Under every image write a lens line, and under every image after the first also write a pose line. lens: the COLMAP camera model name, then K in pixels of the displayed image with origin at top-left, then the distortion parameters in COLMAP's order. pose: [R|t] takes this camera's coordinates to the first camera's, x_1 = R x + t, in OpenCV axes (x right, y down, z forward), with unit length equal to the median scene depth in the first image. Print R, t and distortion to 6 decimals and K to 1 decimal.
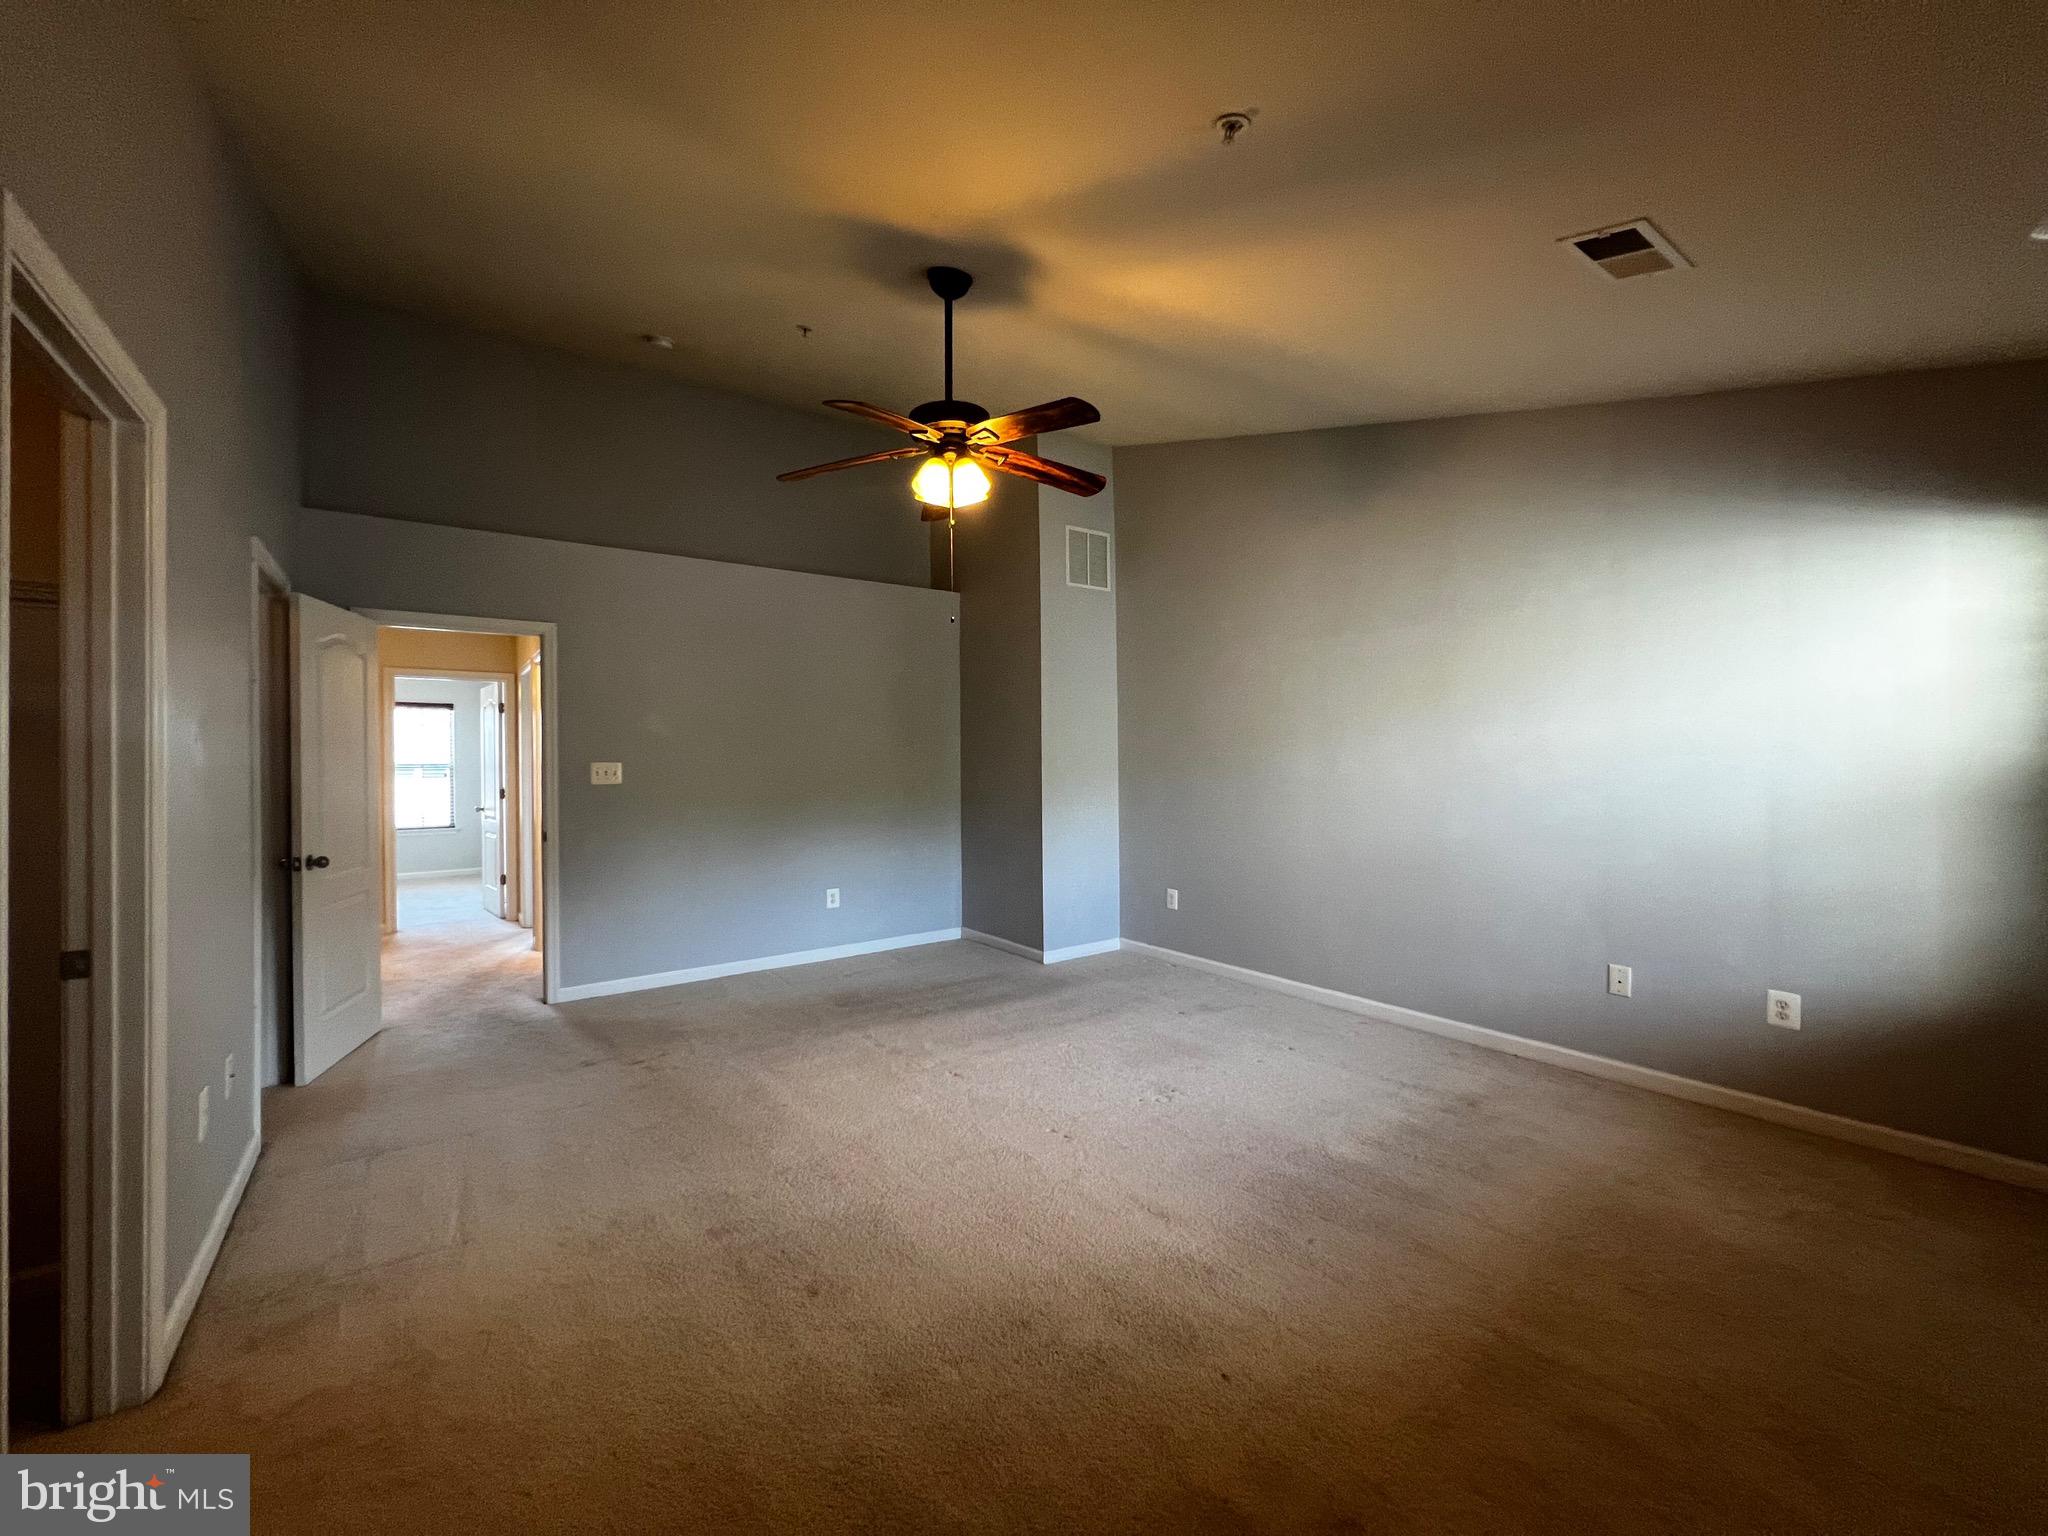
lens RADIAL K [[817.8, 0, 1020.5], [0, 817.8, 770.6], [0, 0, 1]] dist [0.010951, -0.006416]
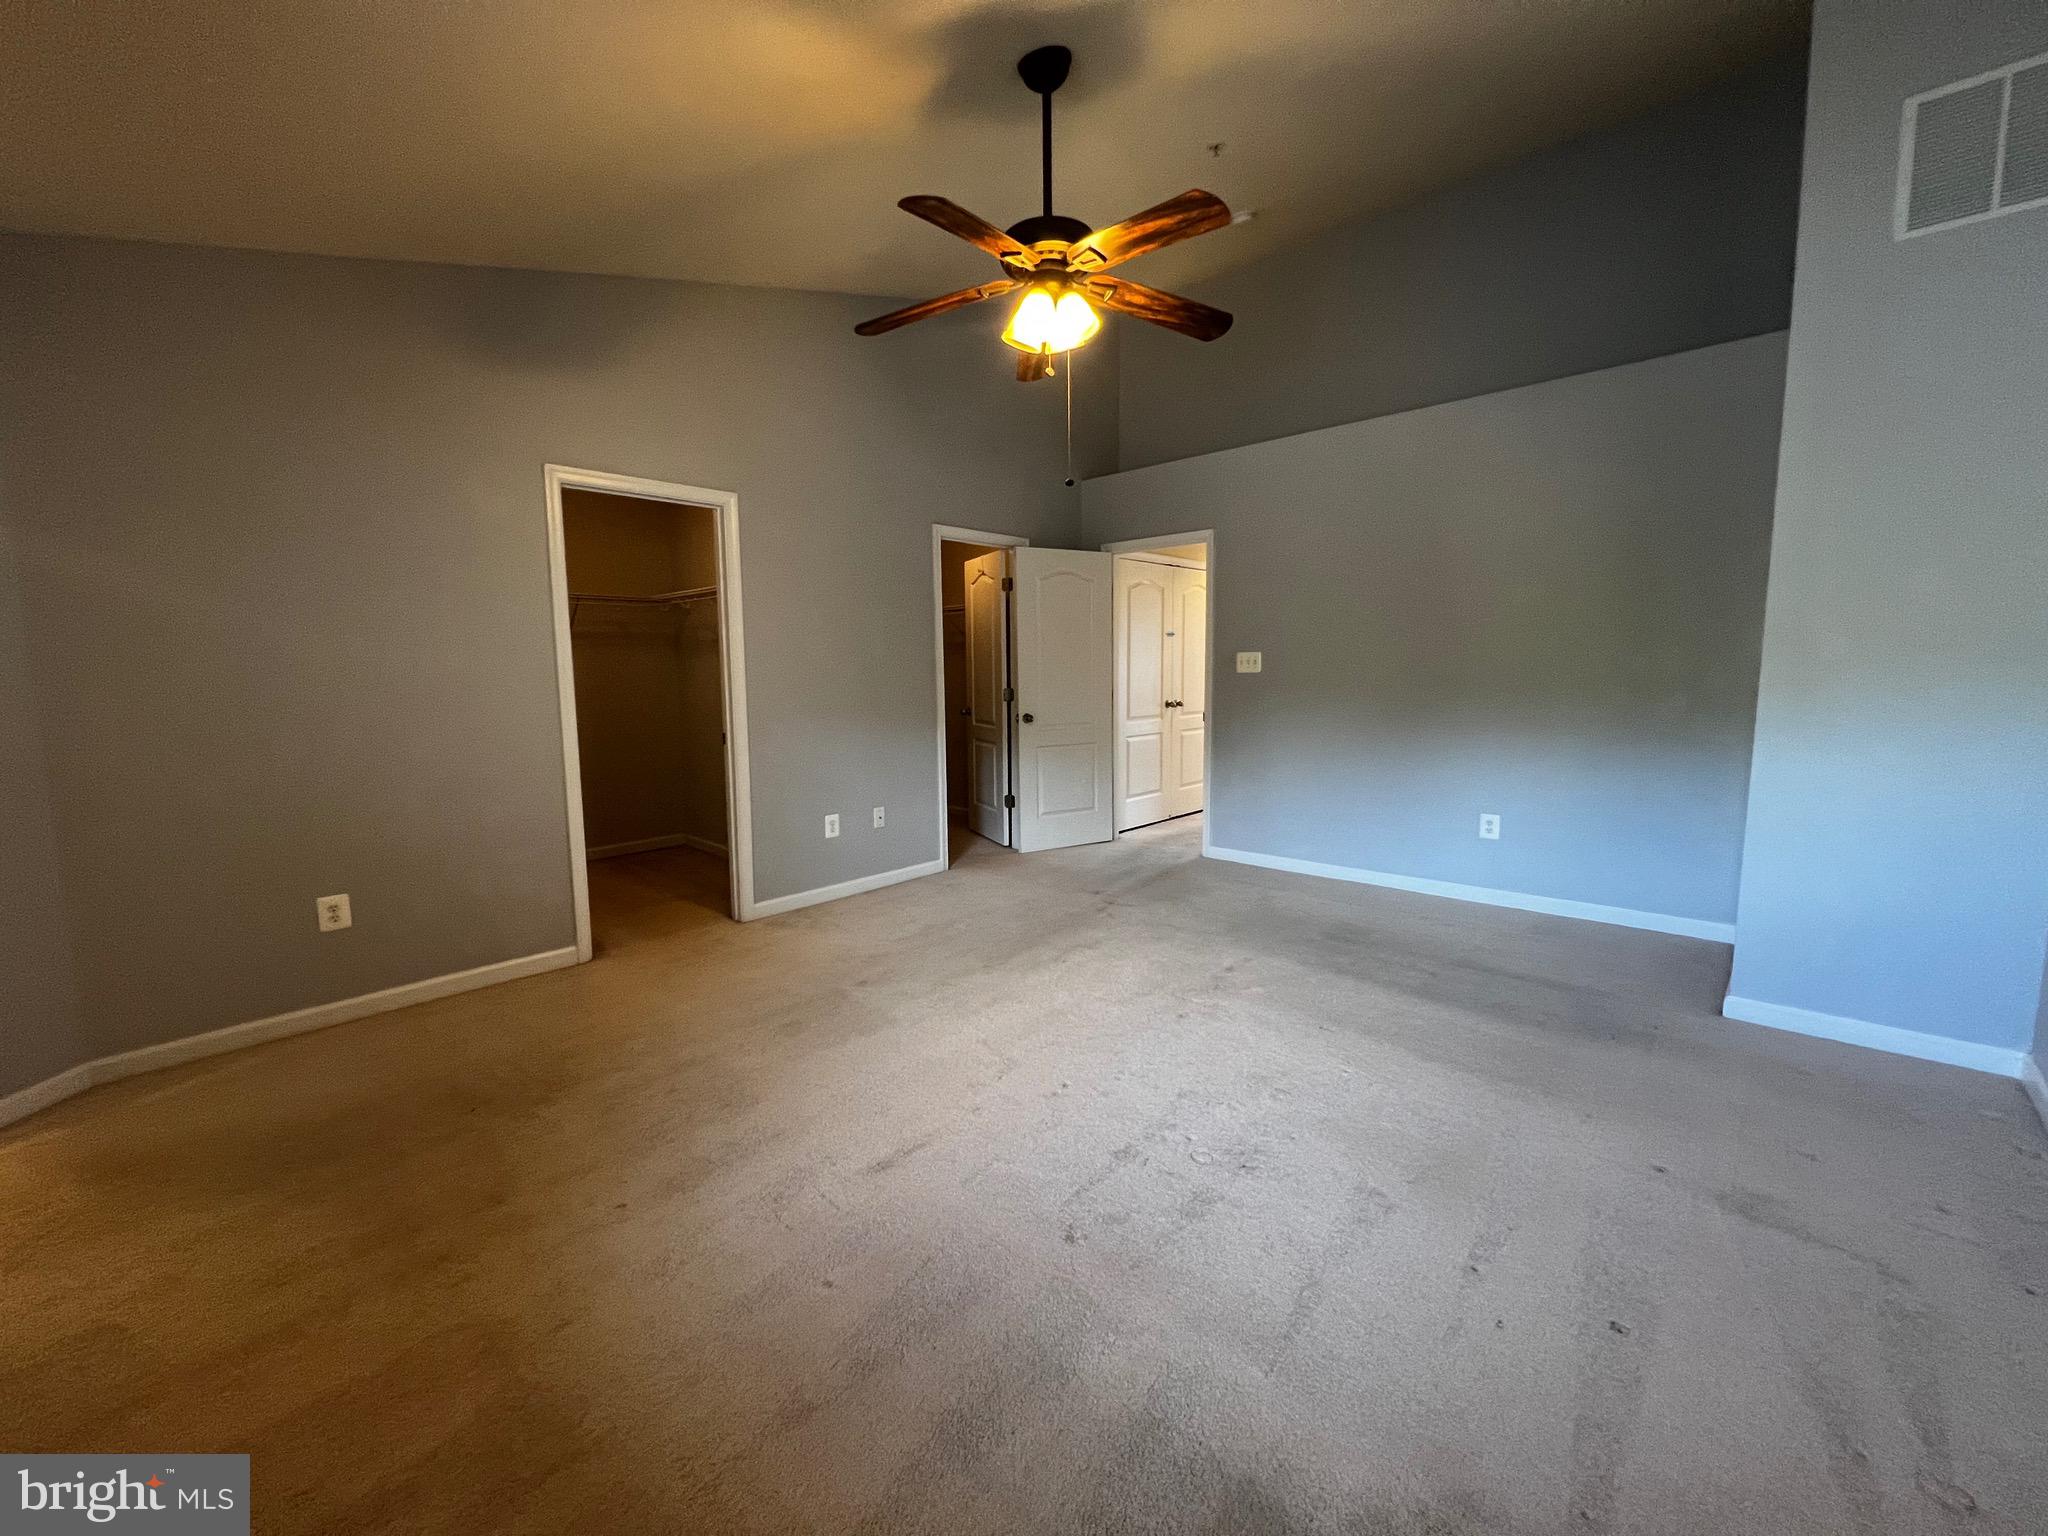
lens RADIAL K [[817.8, 0, 1020.5], [0, 817.8, 770.6], [0, 0, 1]] dist [0.010951, -0.006416]
pose [[0.193515, 0.126028, -0.972969, 0.637205], [-0.000393, 0.991725, 0.128379, 0.008222], [0.981097, -0.024461, 0.191964, 0.629134]]
